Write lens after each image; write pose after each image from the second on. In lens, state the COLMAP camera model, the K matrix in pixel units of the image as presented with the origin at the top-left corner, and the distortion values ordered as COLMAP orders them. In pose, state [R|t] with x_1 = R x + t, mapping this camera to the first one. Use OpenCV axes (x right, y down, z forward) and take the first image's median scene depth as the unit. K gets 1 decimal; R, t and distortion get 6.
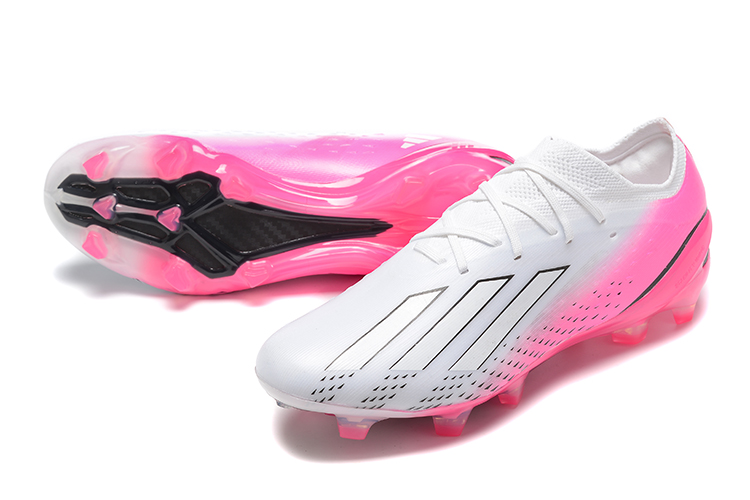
lens RADIAL K [[2061.6, 0, 375.0], [0, 2061.6, 250.0], [0, 0, 1]] dist [-0.129807, -0.486702]
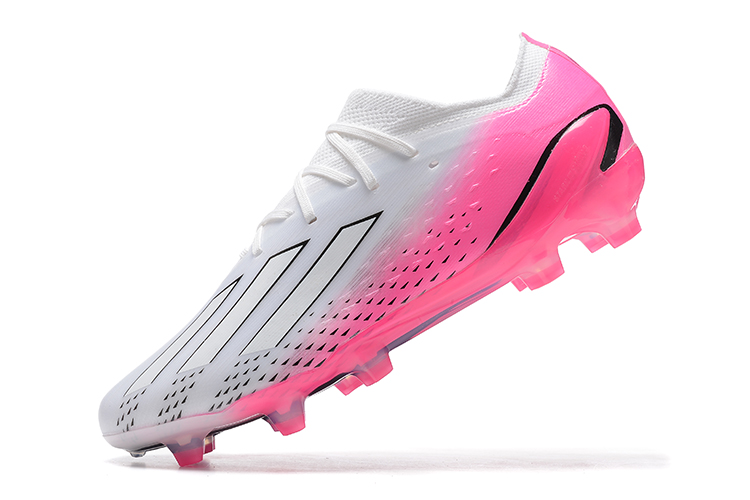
lens RADIAL K [[2061.6, 0, 375.0], [0, 2061.6, 250.0], [0, 0, 1]] dist [-0.129807, -0.486702]
pose [[0.747176, -0.379833, -0.545394, 0.569892], [0.207223, 0.912834, -0.351842, 0.334152], [0.631496, 0.149870, 0.760758, 0.329557]]
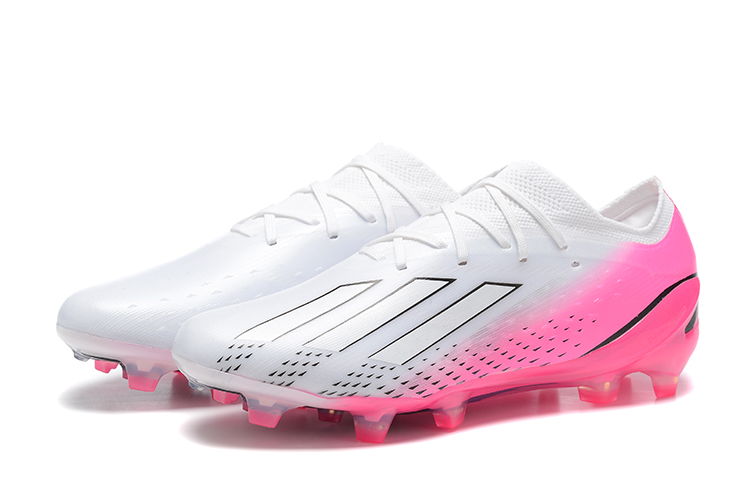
lens RADIAL K [[2061.6, 0, 375.0], [0, 2061.6, 250.0], [0, 0, 1]] dist [-0.129807, -0.486702]
pose [[0.985088, 0.070180, -0.157088, 0.175692], [-0.109976, 0.958996, -0.261213, 0.246389], [0.132315, 0.274594, 0.952413, 0.091181]]
